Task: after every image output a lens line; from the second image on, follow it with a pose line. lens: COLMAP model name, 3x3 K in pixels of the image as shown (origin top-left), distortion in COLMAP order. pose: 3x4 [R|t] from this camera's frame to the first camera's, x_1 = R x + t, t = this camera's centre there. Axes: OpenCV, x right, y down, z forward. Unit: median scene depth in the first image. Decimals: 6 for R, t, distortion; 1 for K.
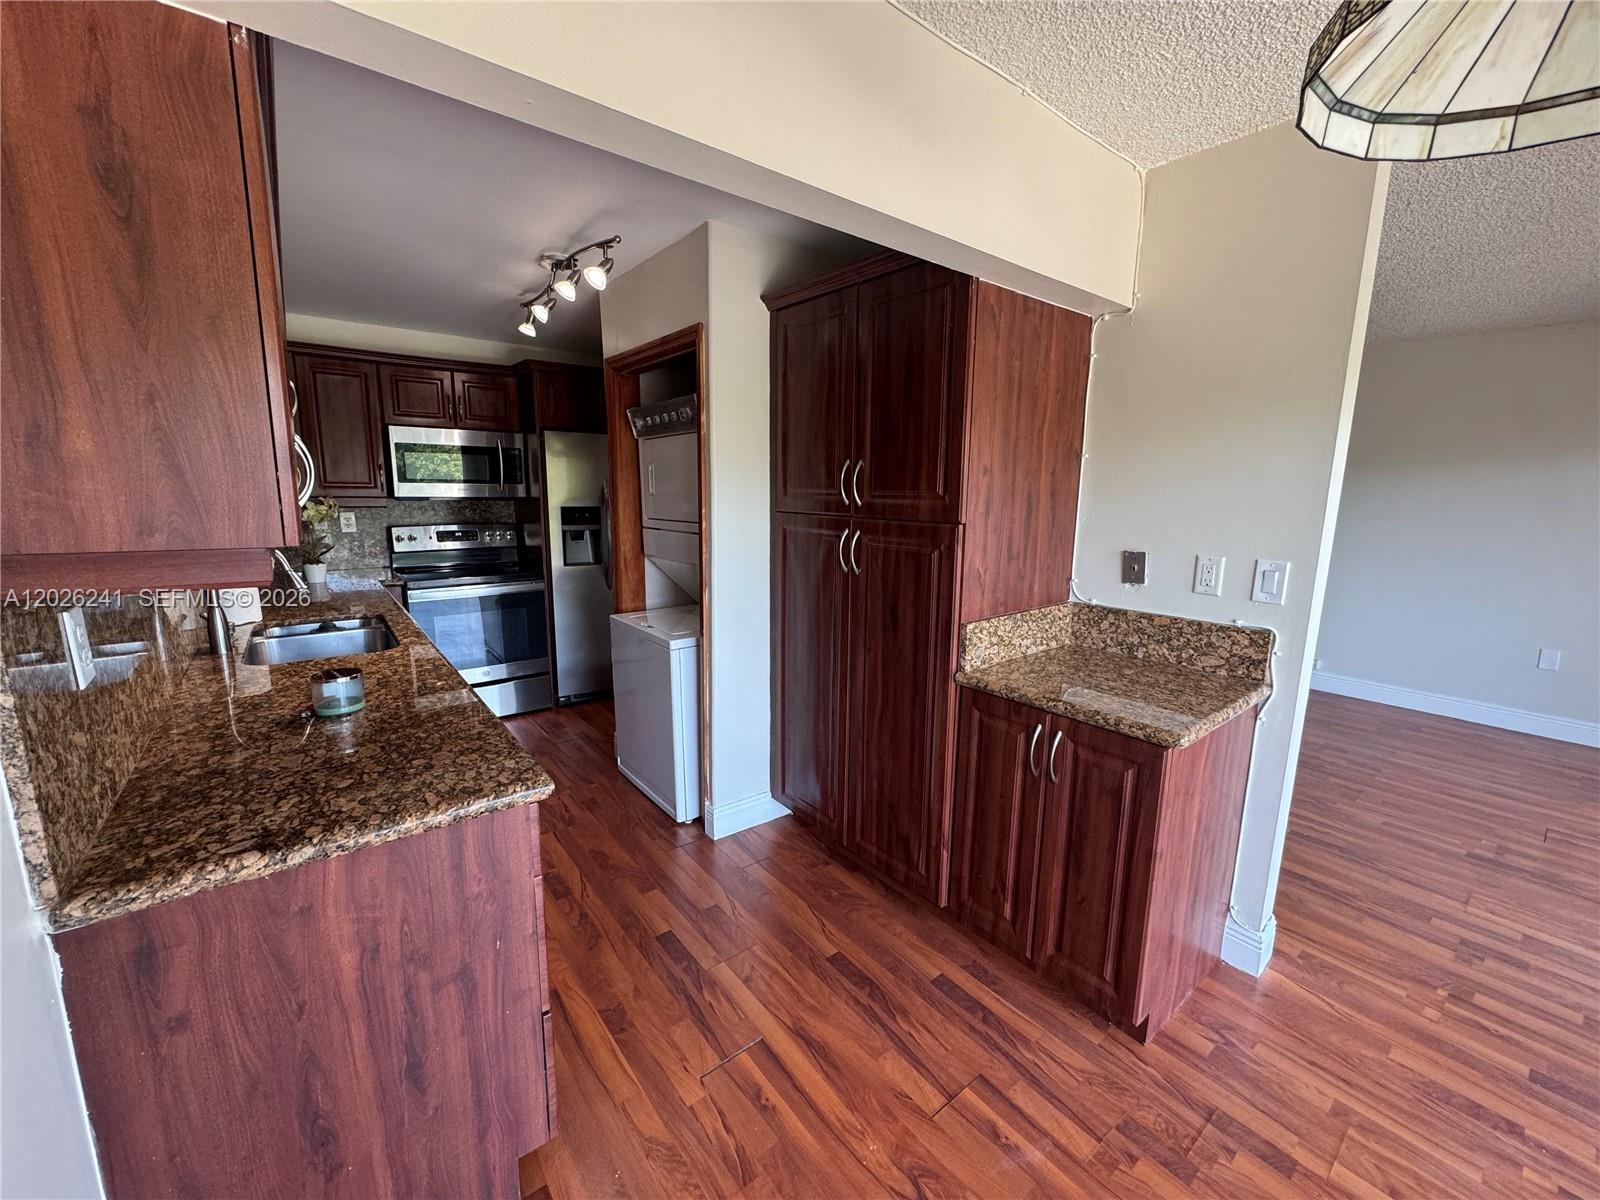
lens RADIAL K [[639.0, 0, 796.9], [0, 639.0, 600.5], [0, 0, 1]] dist [-0.002230, -0.000185]
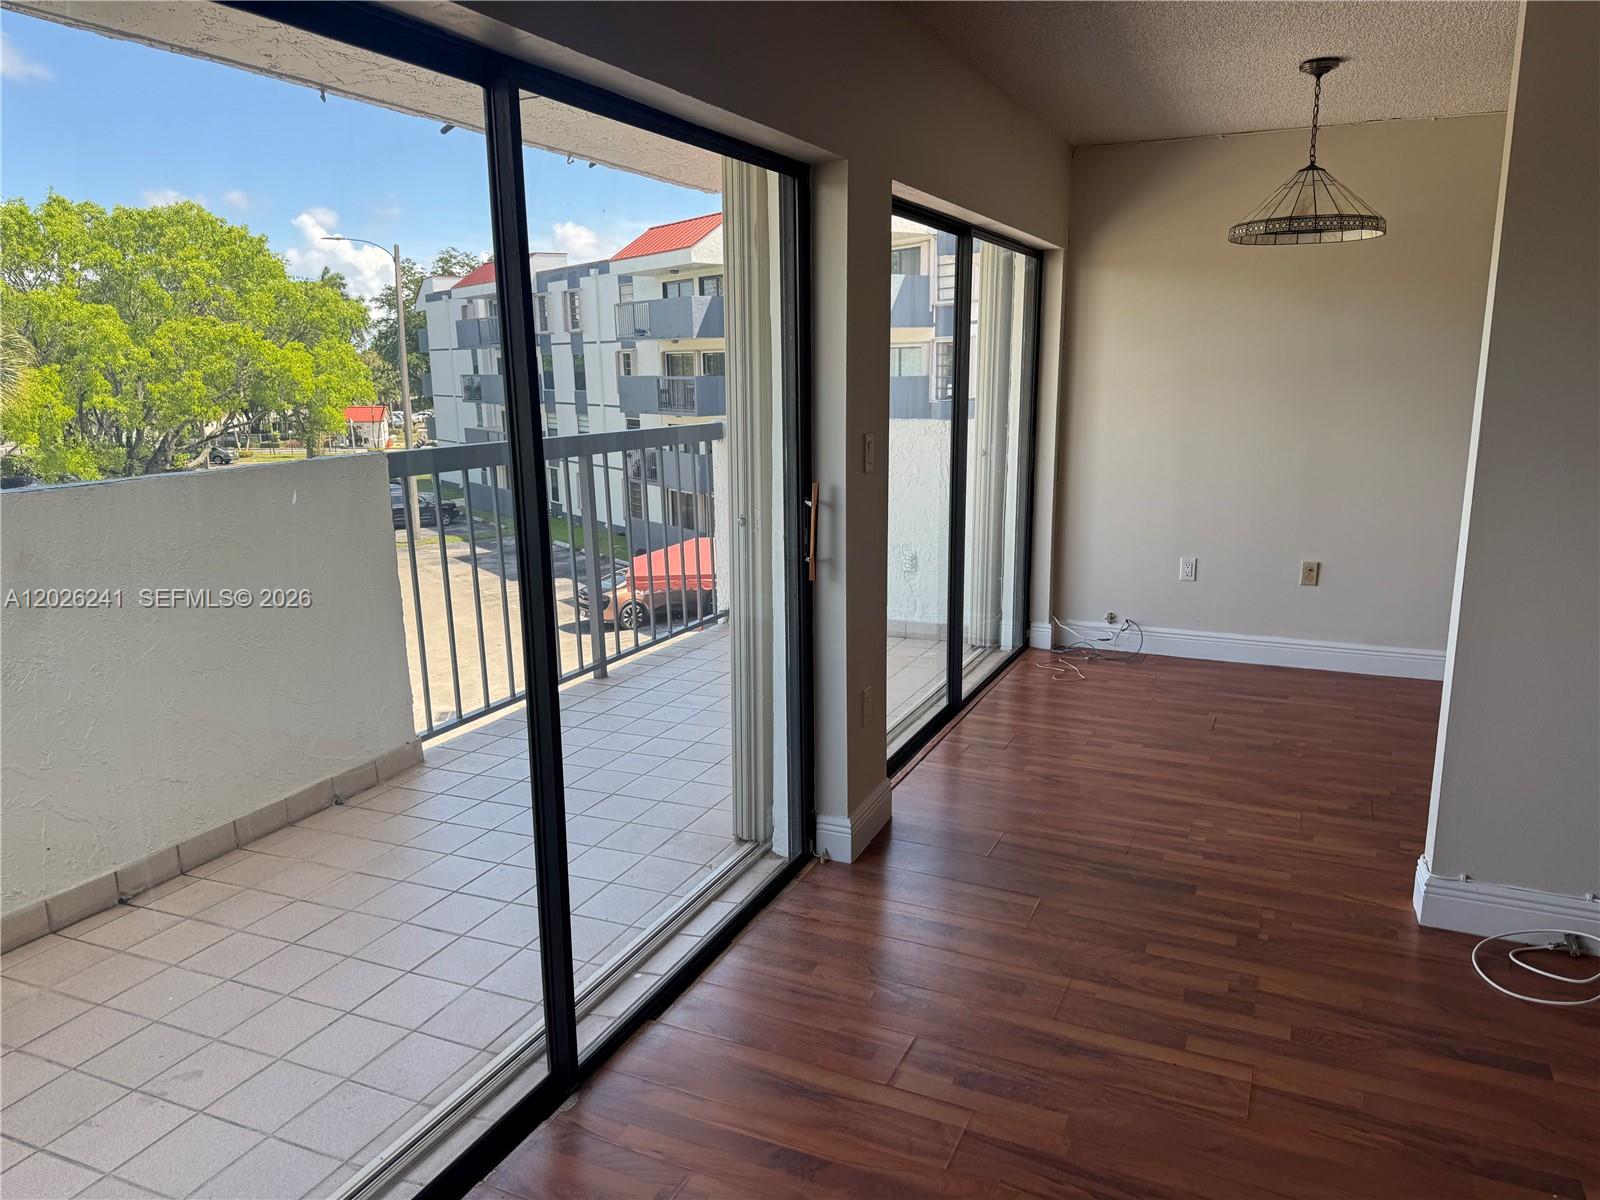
lens RADIAL K [[1133.6, 0, 803.1], [0, 1133.6, 614.3], [0, 0, 1]] dist [0.022756, -0.034603]
pose [[-0.889646, 0.095988, -0.446449, 1.994272], [-0.081412, 0.928657, 0.361895, -0.270575], [0.449336, 0.358305, -0.818361, 1.642507]]
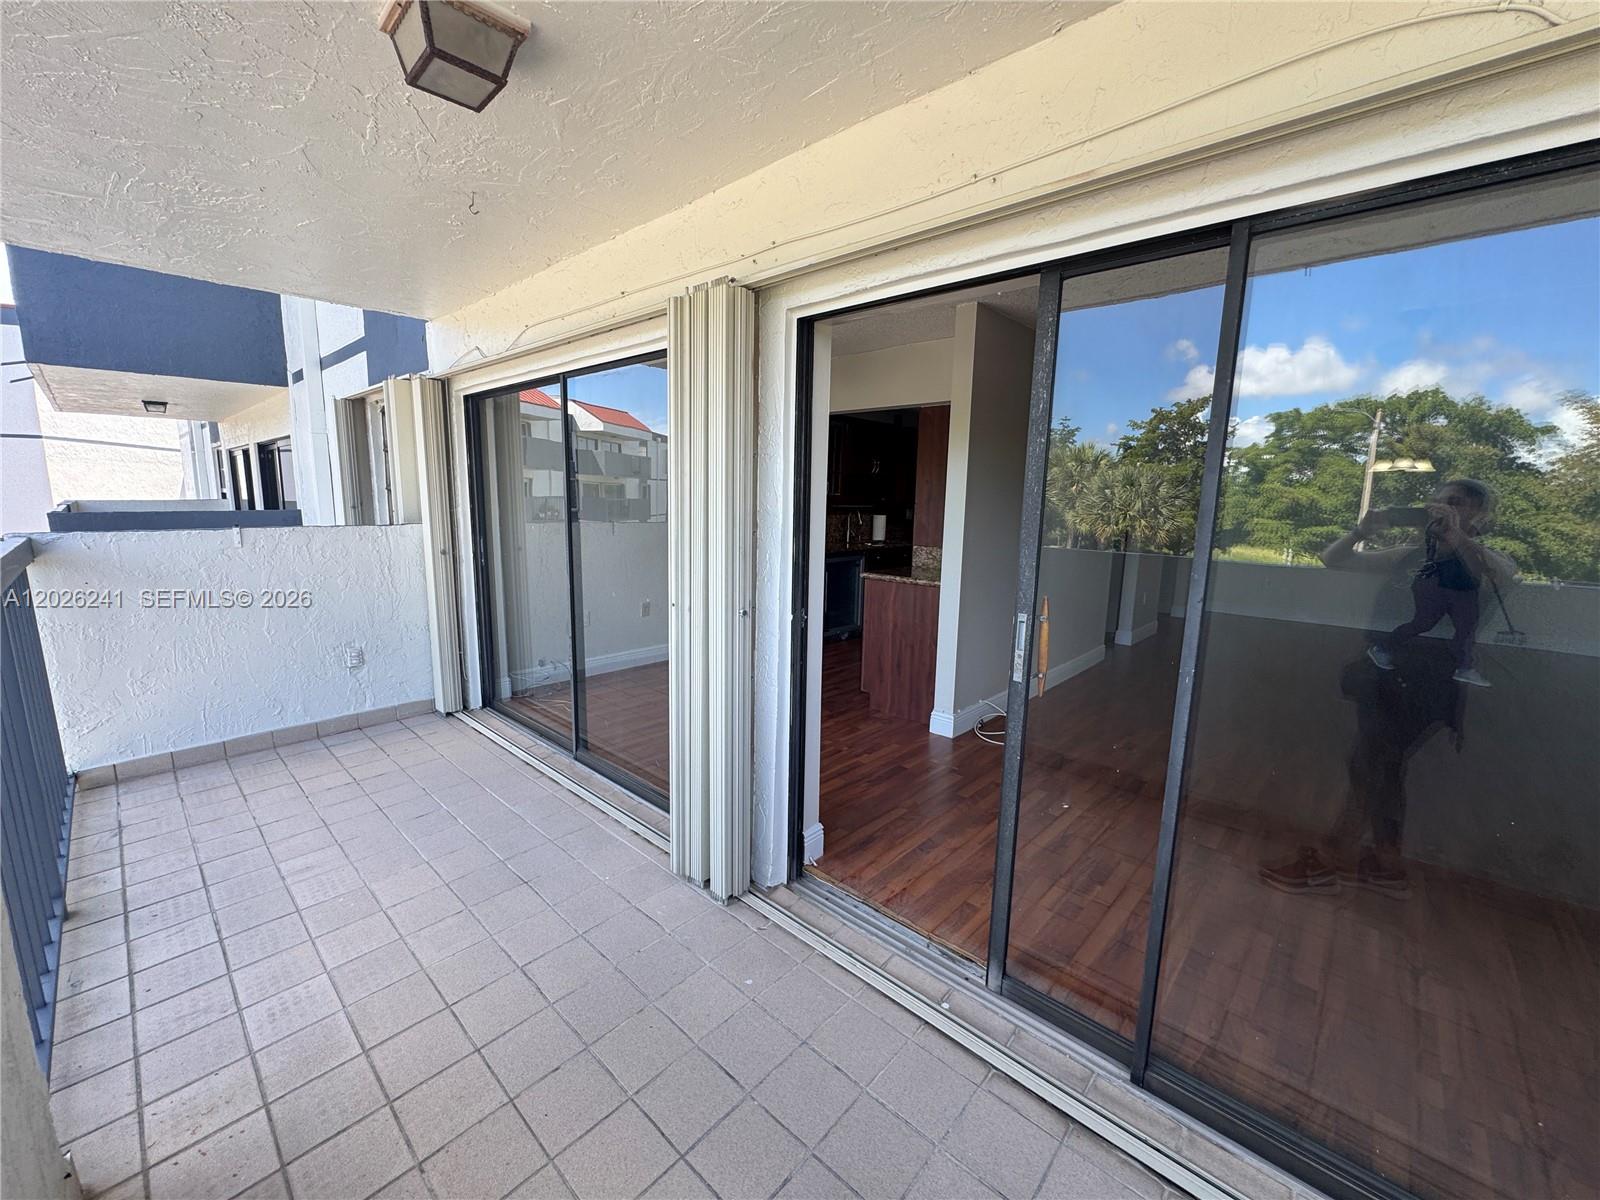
lens RADIAL K [[639.0, 0, 795.5], [0, 639.0, 602.1], [0, 0, 1]] dist [-0.002230, -0.000185]
pose [[0.157219, 0.154142, -0.975460, 2.341052], [-0.195793, 0.973002, 0.122197, 0.031509], [0.967960, 0.171777, 0.183154, 0.148093]]
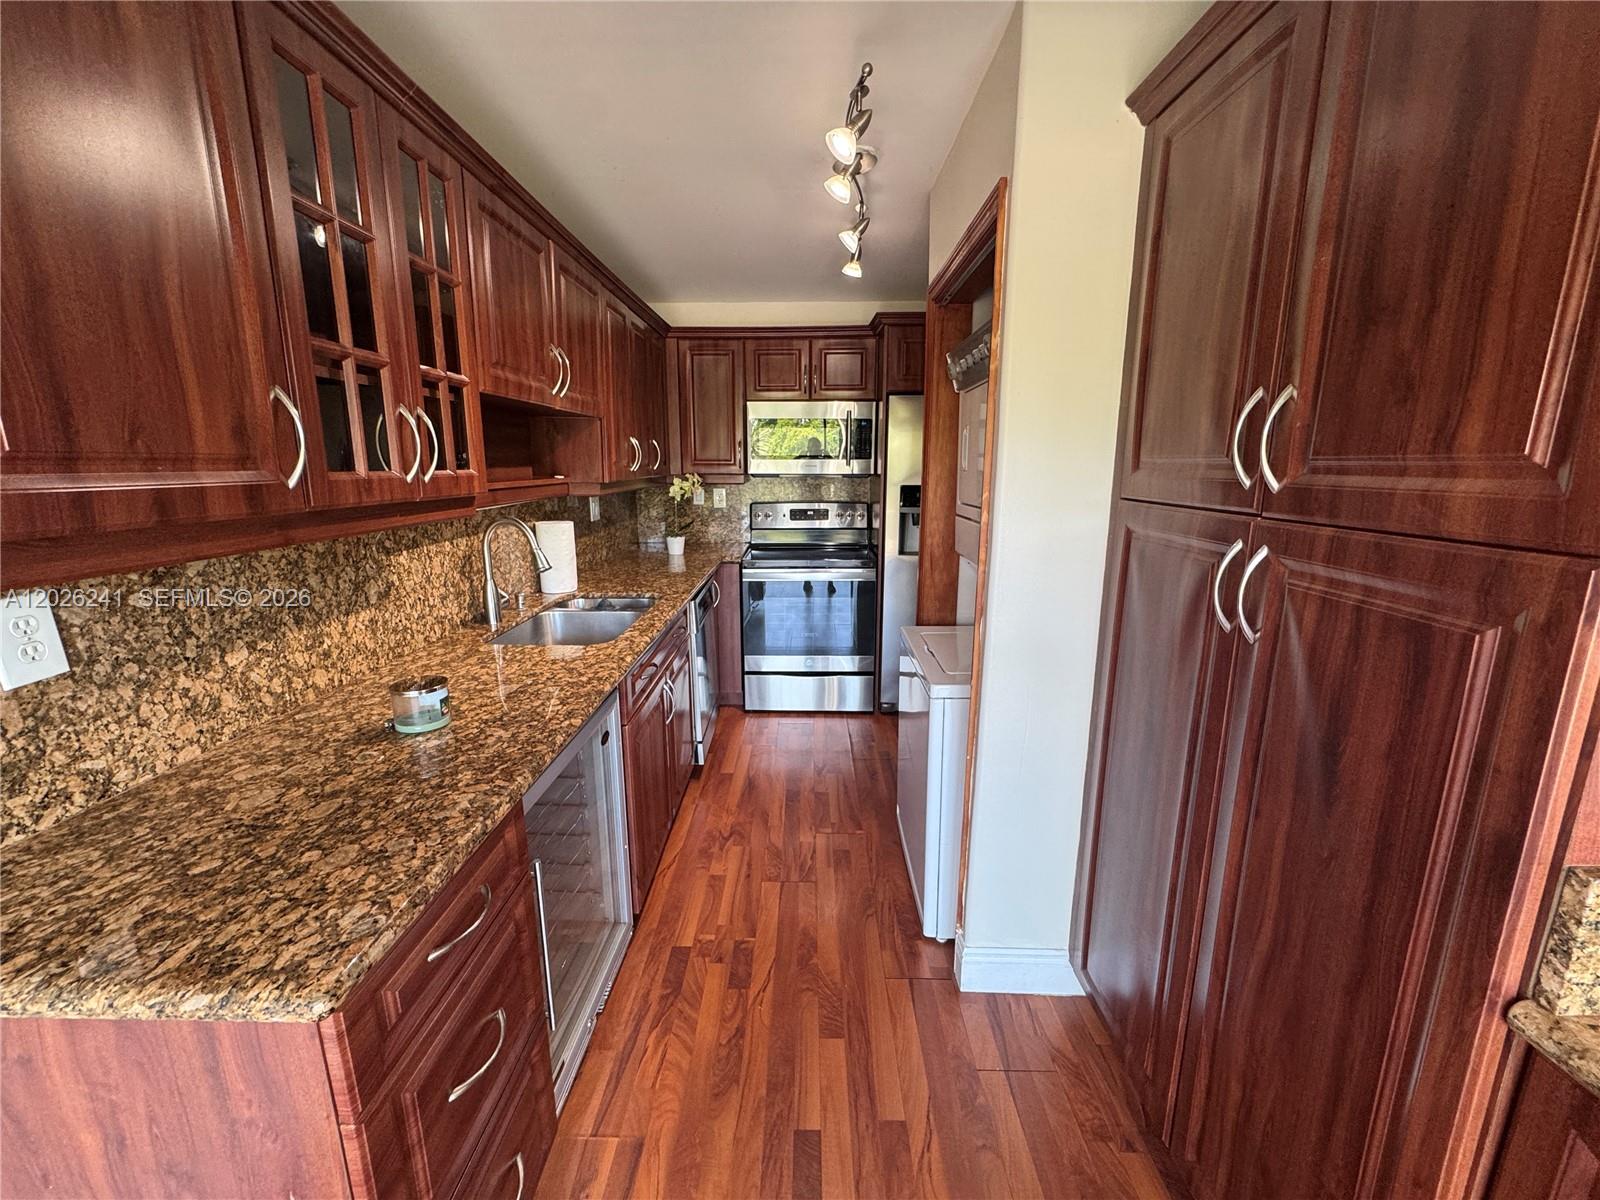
lens RADIAL K [[639.0, 0, 796.7], [0, 639.0, 599.7], [0, 0, 1]] dist [-0.002230, -0.000185]
pose [[0.777339, 0.120198, -0.617492, 0.145430], [-0.099816, 0.992708, 0.067582, -0.084267], [0.621112, 0.009101, 0.783669, 0.533788]]
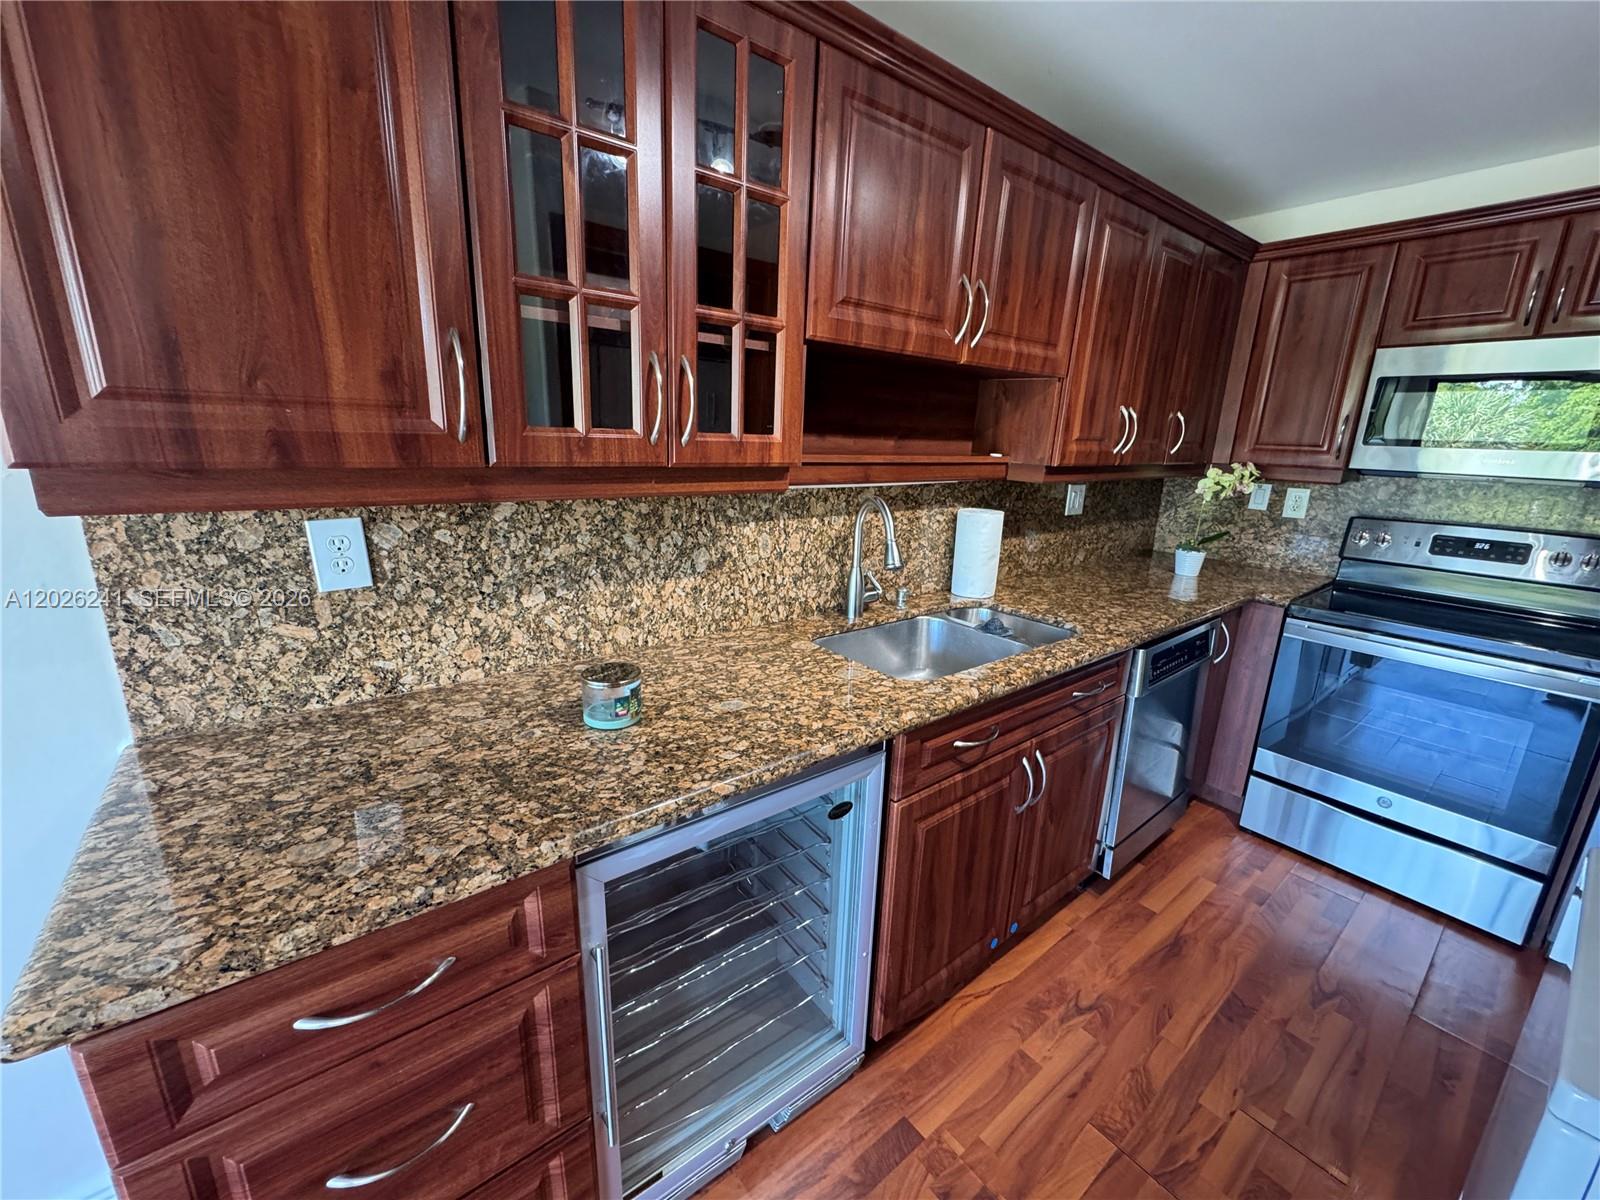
lens RADIAL K [[639.0, 0, 798.1], [0, 639.0, 599.8], [0, 0, 1]] dist [-0.002230, -0.000185]
pose [[0.007502, 0.239403, -0.970891, -0.012358], [-0.207000, 0.950260, 0.232716, -0.152475], [0.978312, 0.199229, 0.056685, 0.951934]]
